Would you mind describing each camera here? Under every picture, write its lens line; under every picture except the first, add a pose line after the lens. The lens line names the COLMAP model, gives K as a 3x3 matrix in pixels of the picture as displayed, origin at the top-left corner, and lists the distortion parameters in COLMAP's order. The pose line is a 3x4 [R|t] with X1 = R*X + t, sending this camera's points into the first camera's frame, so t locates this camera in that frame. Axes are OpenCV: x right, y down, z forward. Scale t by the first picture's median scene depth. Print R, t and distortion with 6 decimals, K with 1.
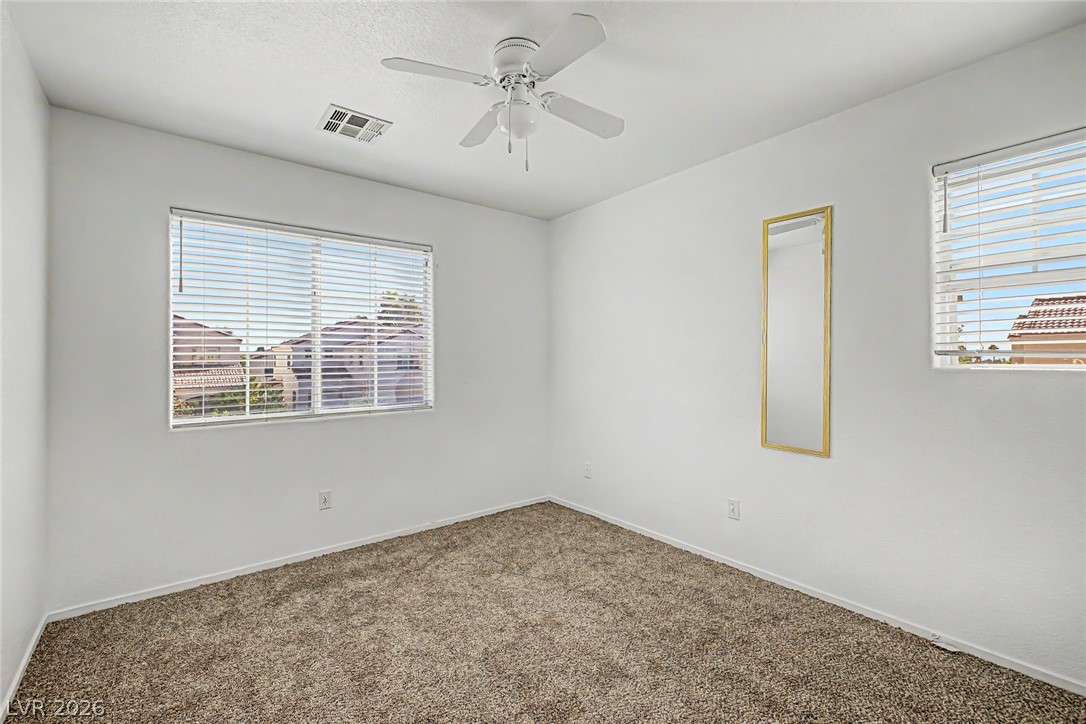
lens RADIAL K [[462.5, 0, 542.7], [0, 462.5, 360.2], [0, 0, 1]] dist [0.009592, -0.000732]
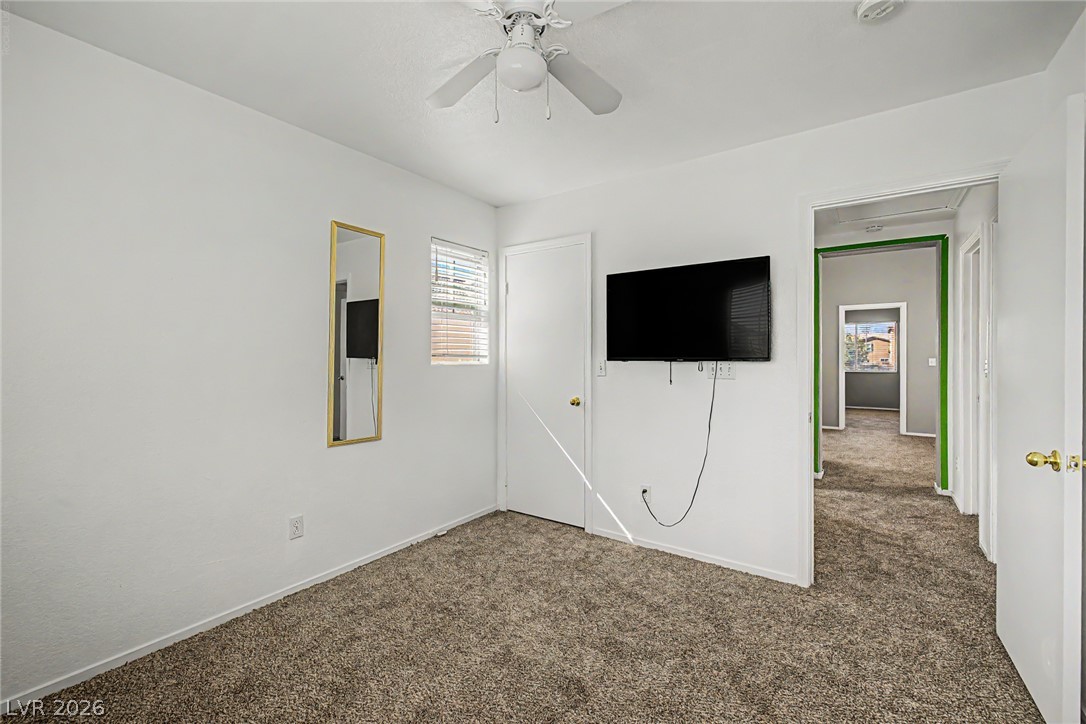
lens RADIAL K [[462.5, 0, 546.7], [0, 462.5, 359.1], [0, 0, 1]] dist [0.009592, -0.000732]
pose [[-0.271849, -0.009158, 0.962296, -0.725504], [-0.006156, 0.999951, 0.007777, -0.016740], [-0.962320, -0.003809, -0.271892, 0.979593]]
